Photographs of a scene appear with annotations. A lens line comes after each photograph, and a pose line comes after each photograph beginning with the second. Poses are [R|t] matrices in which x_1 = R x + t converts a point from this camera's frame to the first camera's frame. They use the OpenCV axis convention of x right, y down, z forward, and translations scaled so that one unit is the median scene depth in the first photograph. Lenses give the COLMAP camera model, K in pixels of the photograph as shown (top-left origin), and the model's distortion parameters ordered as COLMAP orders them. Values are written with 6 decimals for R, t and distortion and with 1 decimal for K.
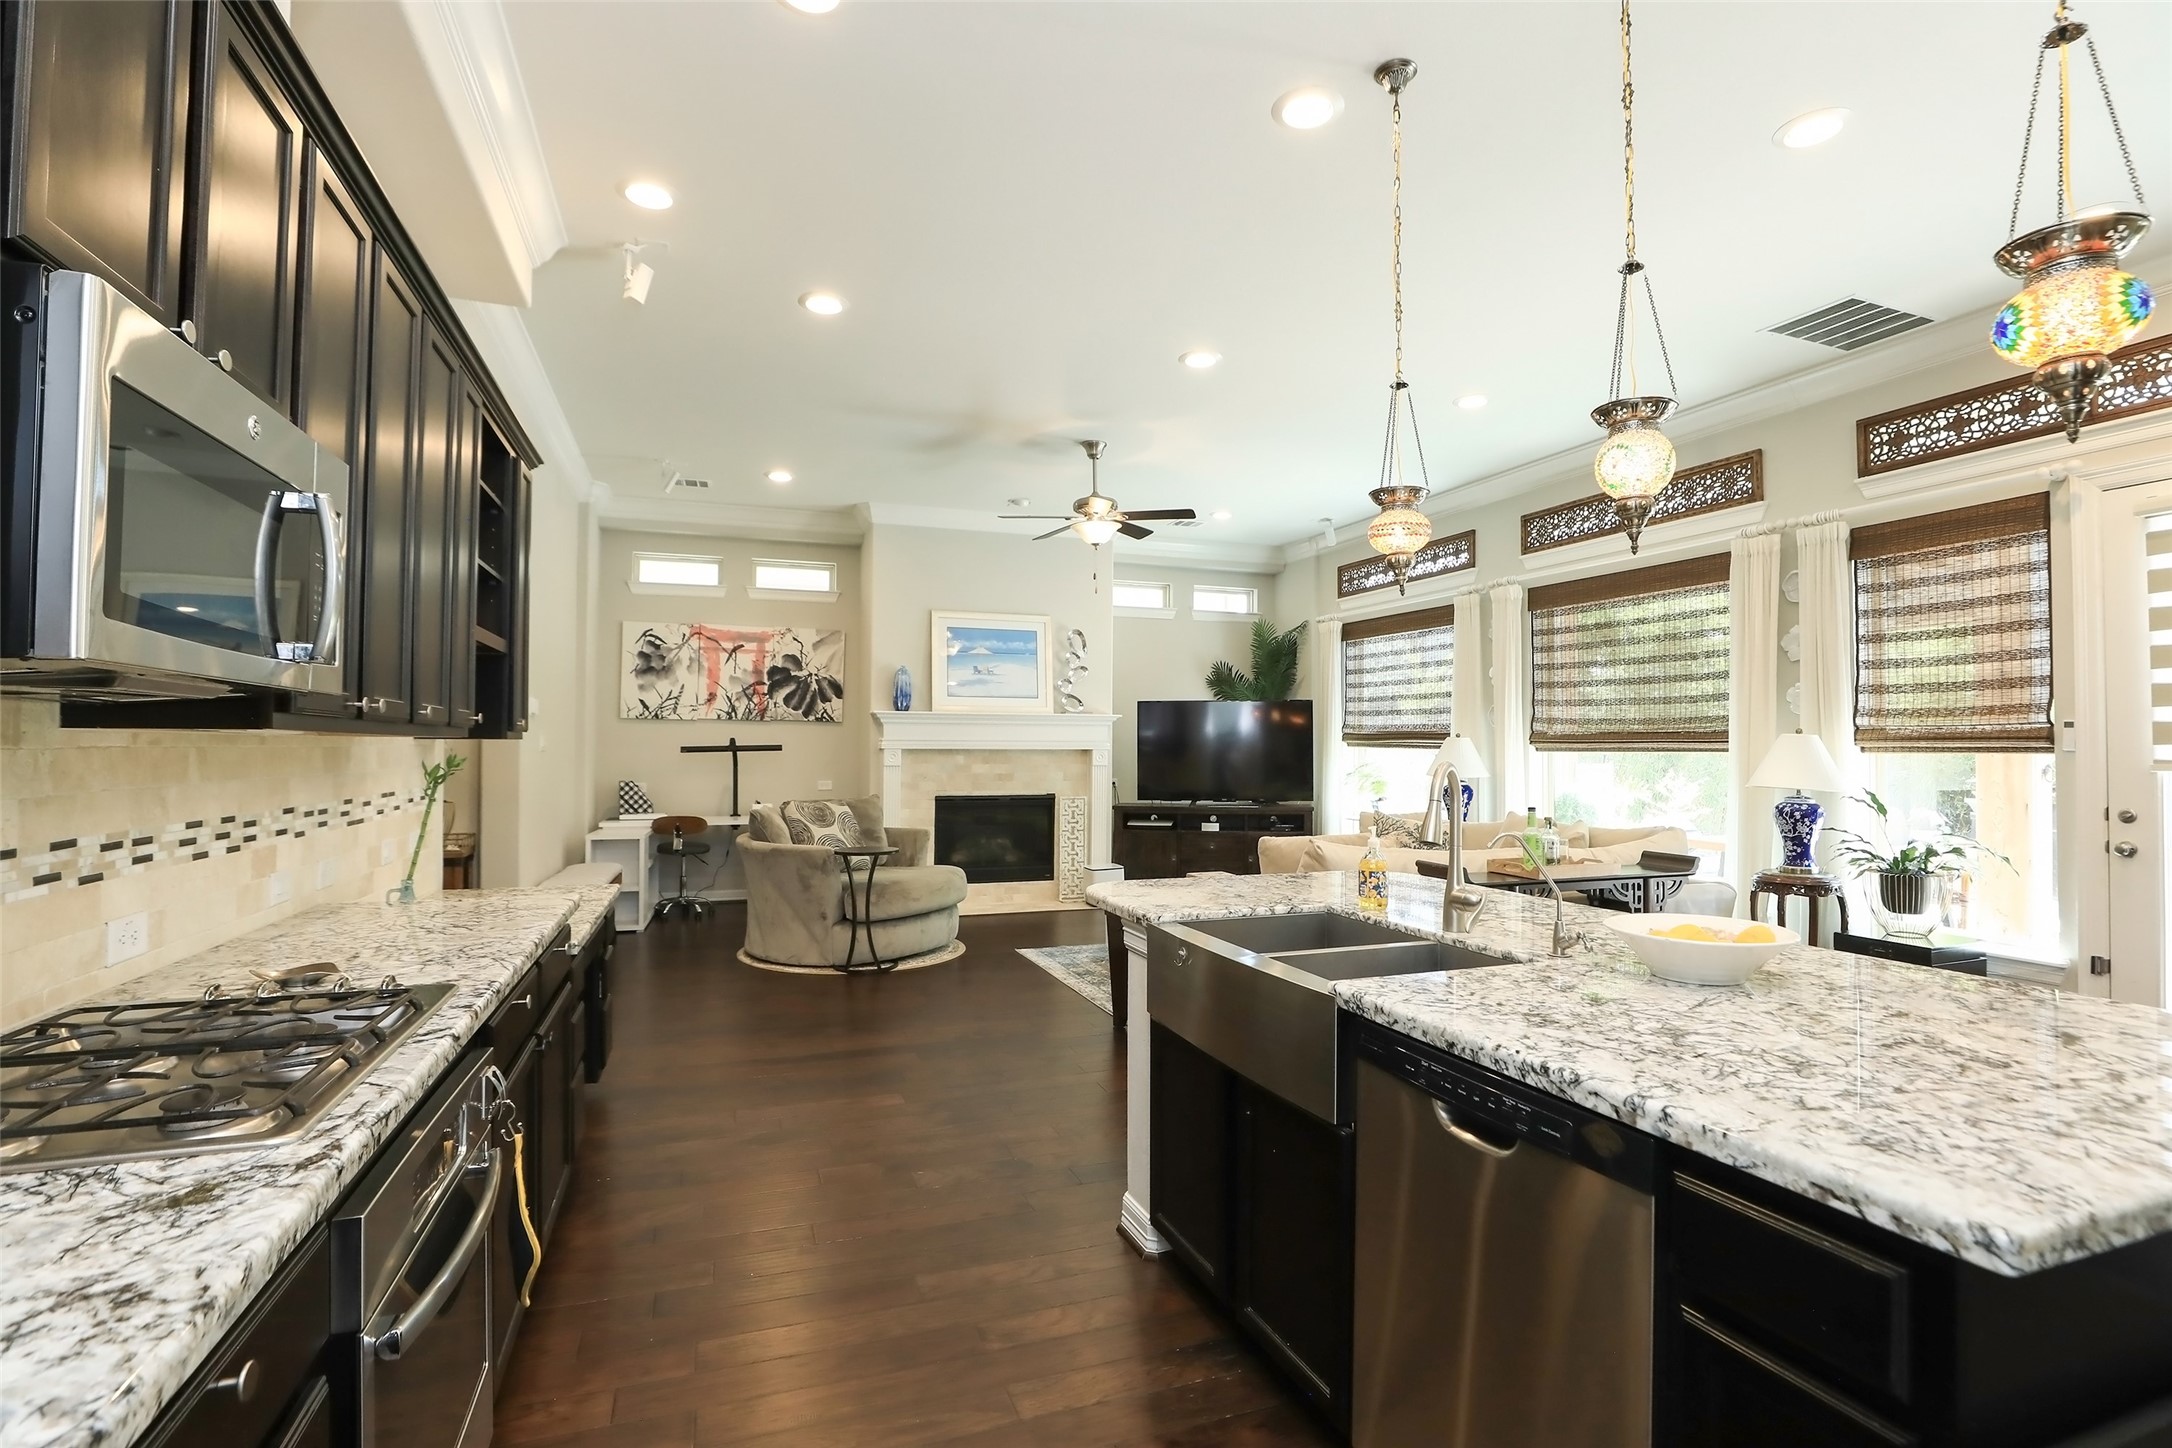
lens RADIAL K [[994.7, 0, 1081.5], [0, 994.7, 726.5], [0, 0, 1]] dist [-0.035370, 0.003601]
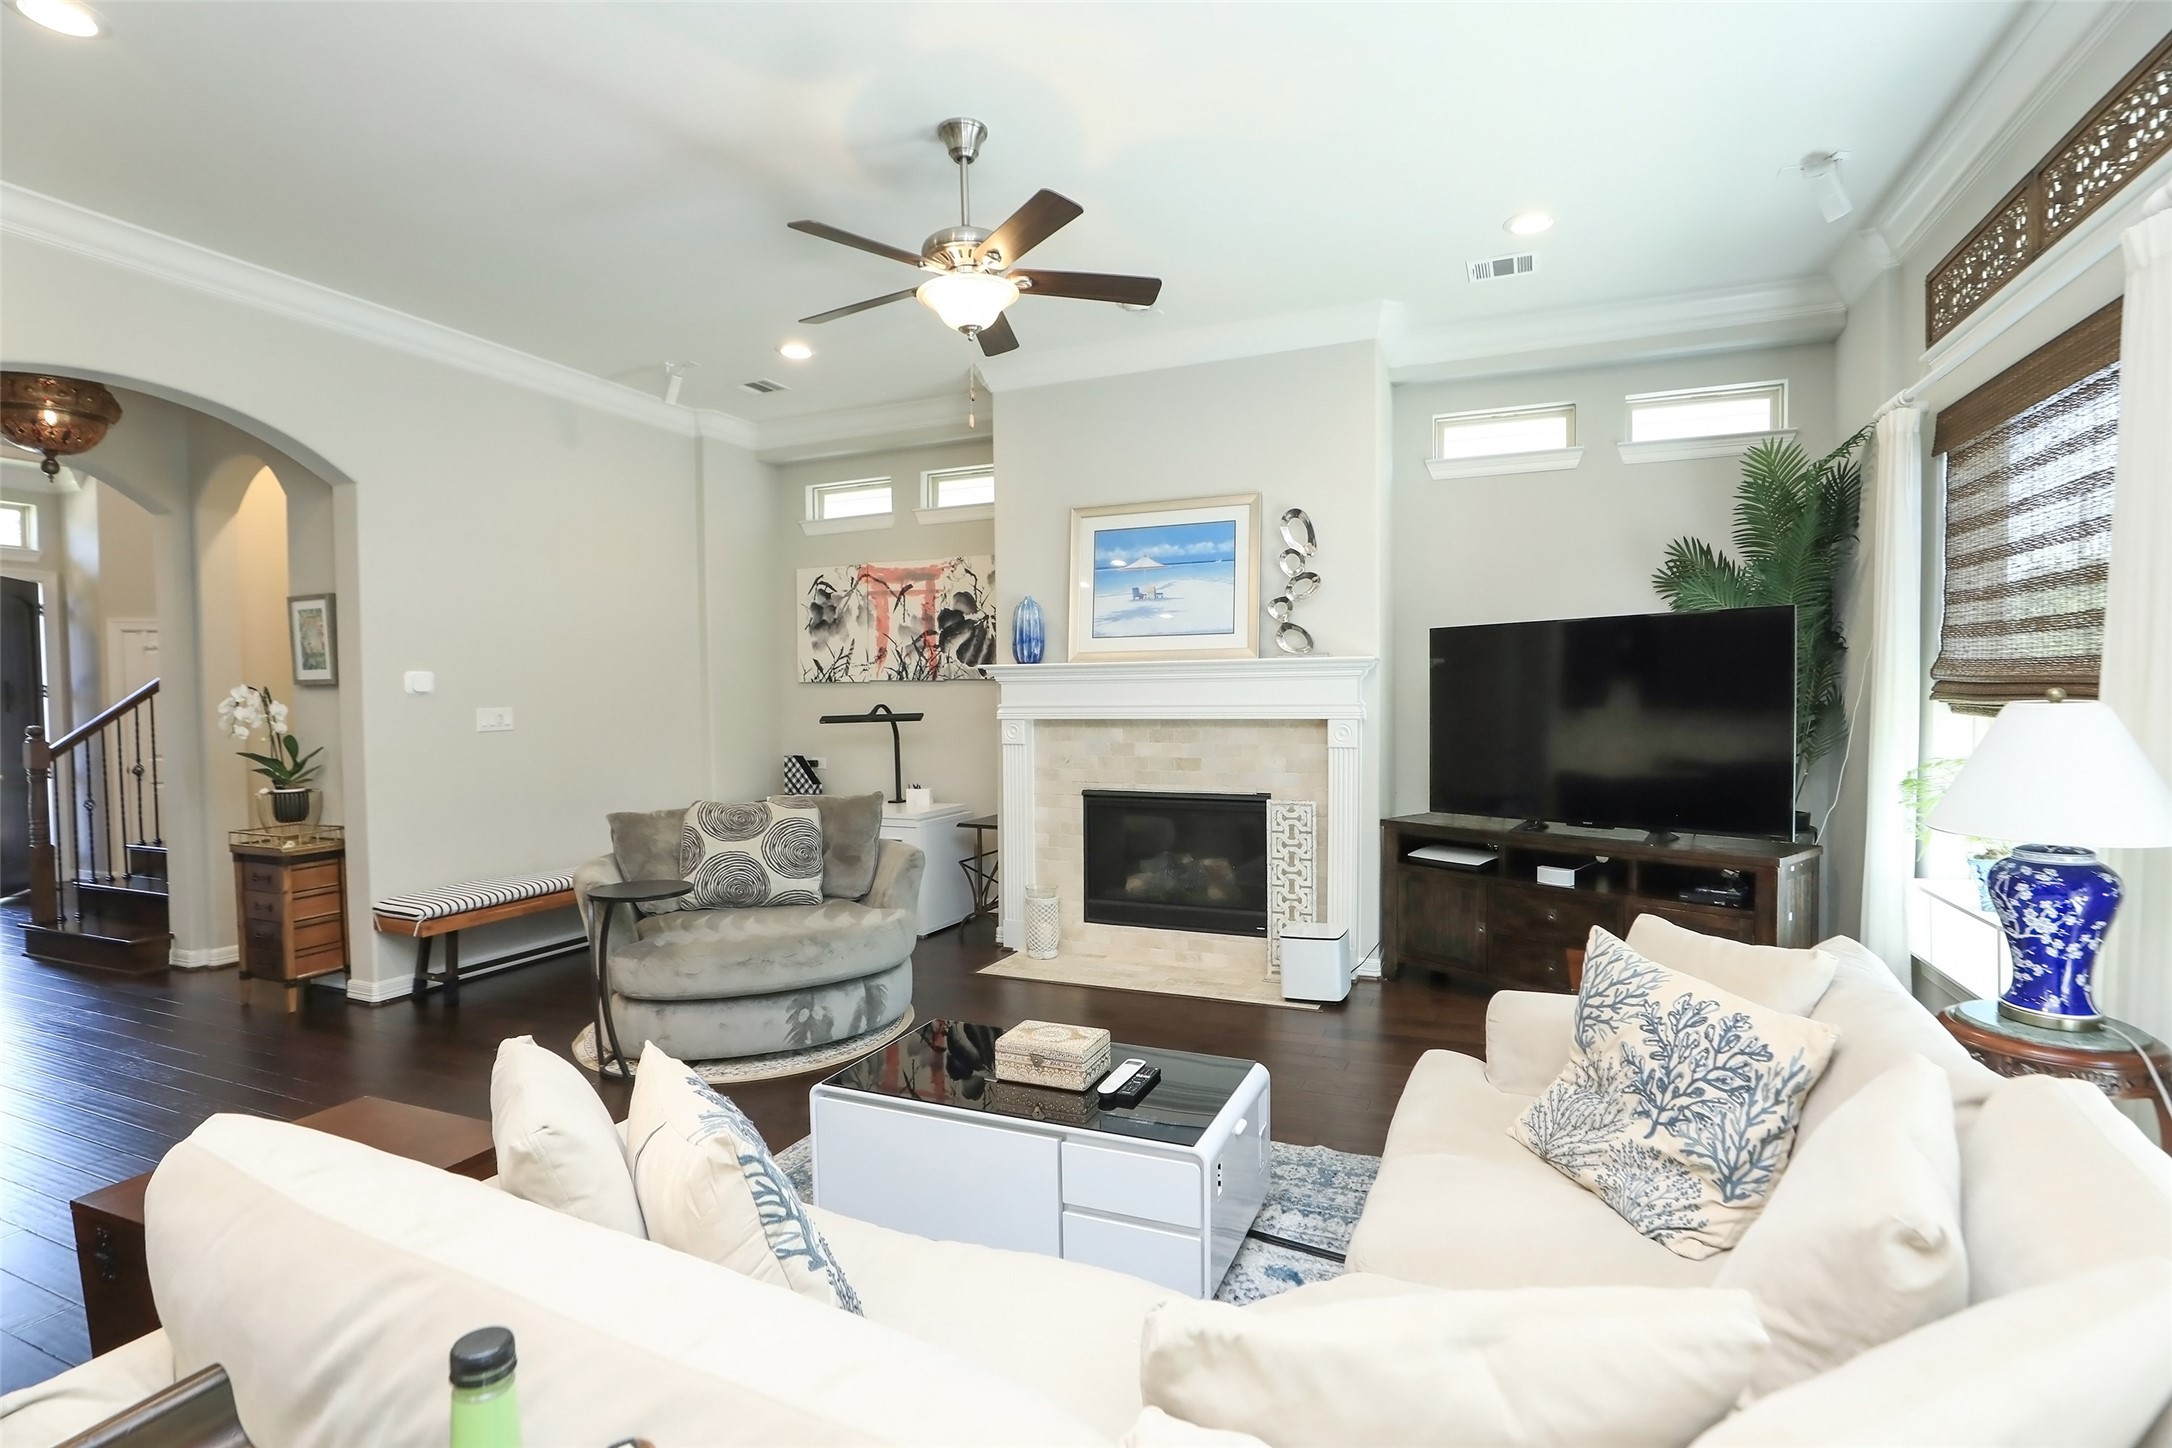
lens RADIAL K [[1025.7, 0, 1088.9], [0, 1025.7, 725.0], [0, 0, 1]] dist [-0.027582, 0.000108]
pose [[0.735180, 0.009057, -0.677811, 0.313019], [0.027731, 0.998672, 0.043423, -0.002838], [0.677304, -0.050720, 0.733953, 0.494812]]
